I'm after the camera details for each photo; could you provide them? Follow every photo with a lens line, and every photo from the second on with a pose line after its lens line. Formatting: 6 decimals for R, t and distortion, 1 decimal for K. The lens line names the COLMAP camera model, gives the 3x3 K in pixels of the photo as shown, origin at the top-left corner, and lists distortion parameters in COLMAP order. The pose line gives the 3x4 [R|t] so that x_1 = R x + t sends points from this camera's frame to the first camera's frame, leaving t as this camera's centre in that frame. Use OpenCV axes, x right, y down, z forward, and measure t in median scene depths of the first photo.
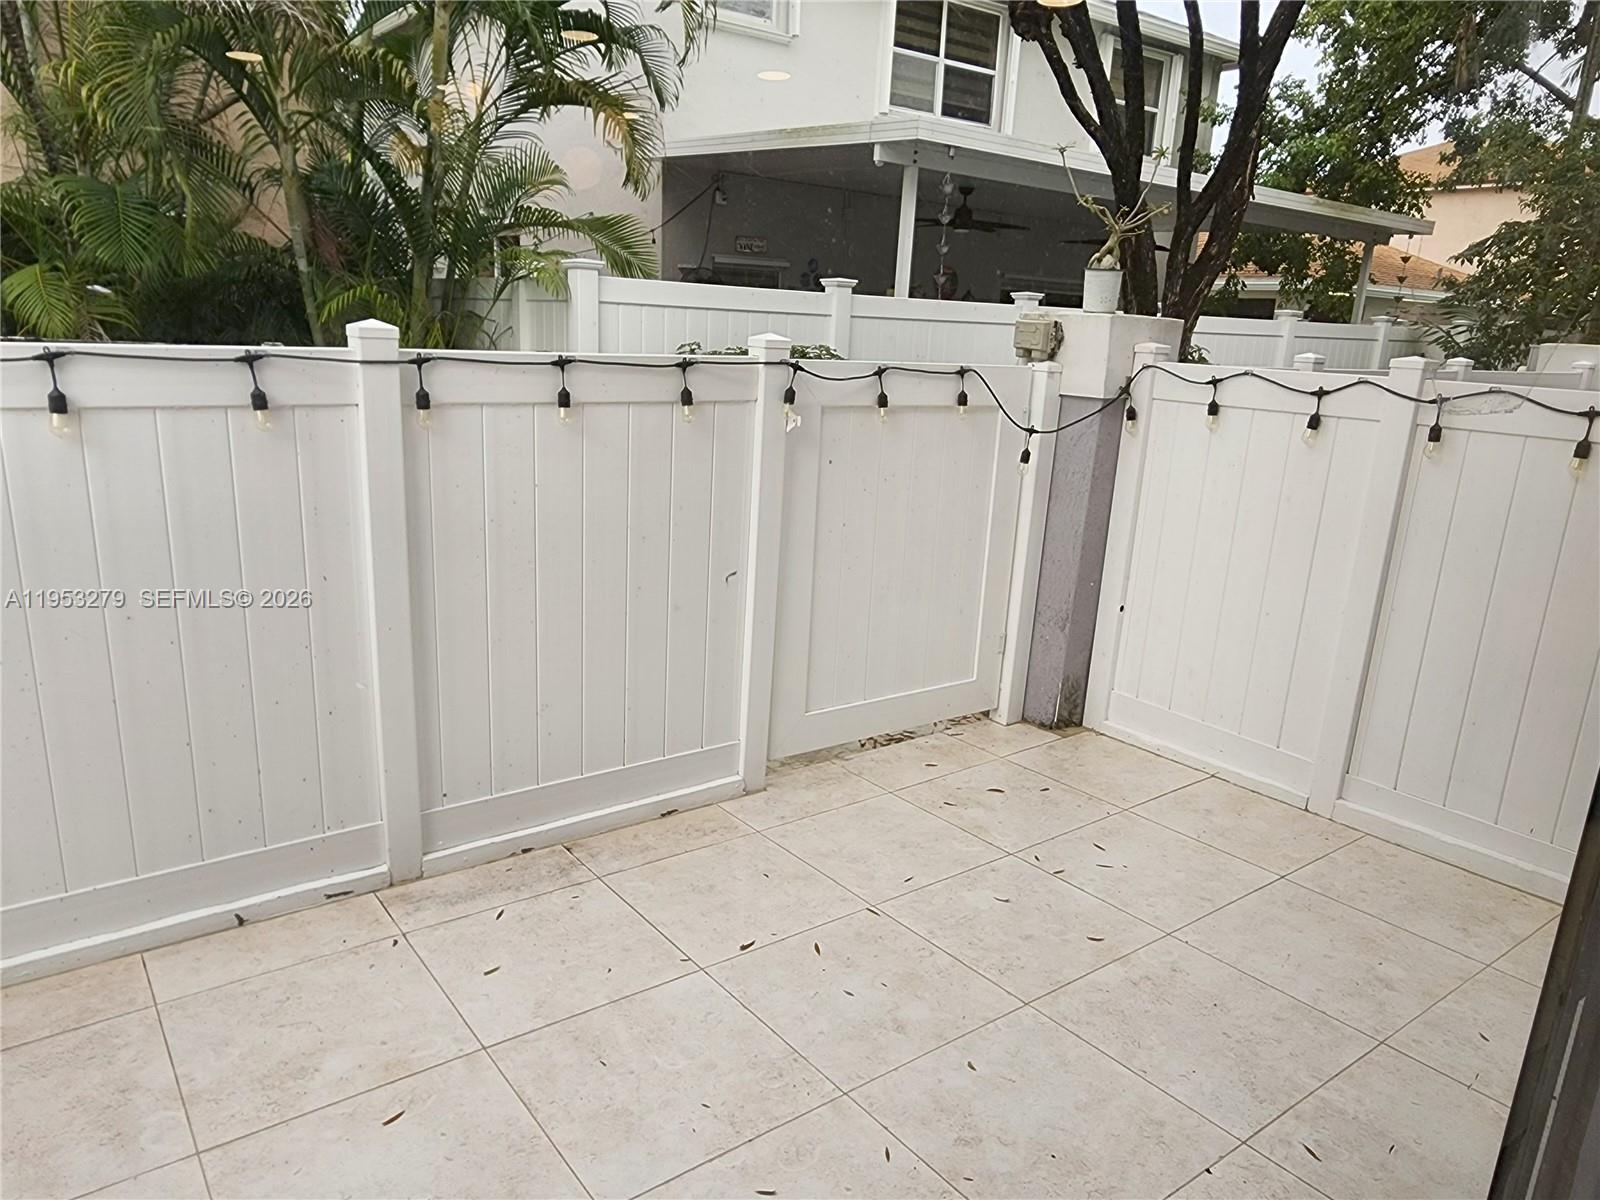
lens RADIAL K [[1088.9, 0, 785.9], [0, 1088.9, 626.6], [0, 0, 1]] dist [0.003596, 0.001396]
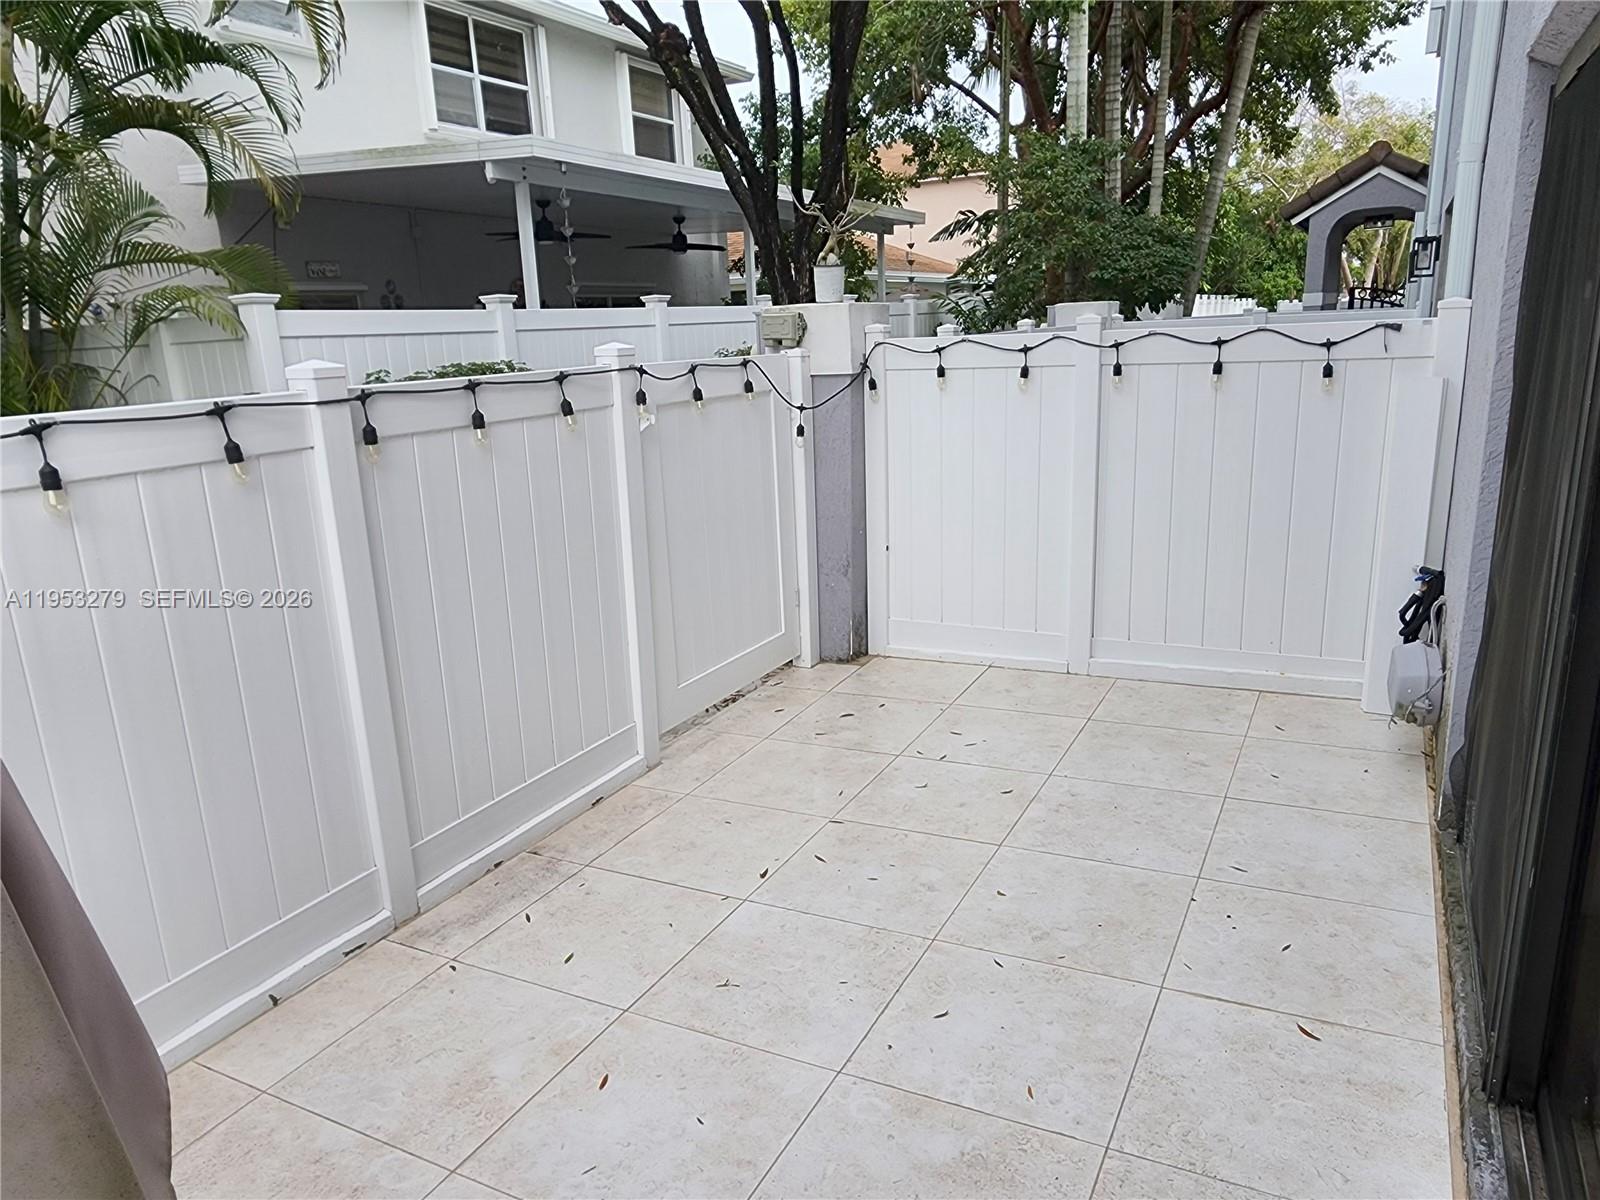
lens RADIAL K [[1088.9, 0, 785.9], [0, 1088.9, 626.6], [0, 0, 1]] dist [0.003596, 0.001396]
pose [[0.898384, -0.195977, 0.393065, -0.287915], [0.198623, 0.979473, 0.034384, 0.004388], [-0.391735, 0.047182, 0.918868, -0.044797]]
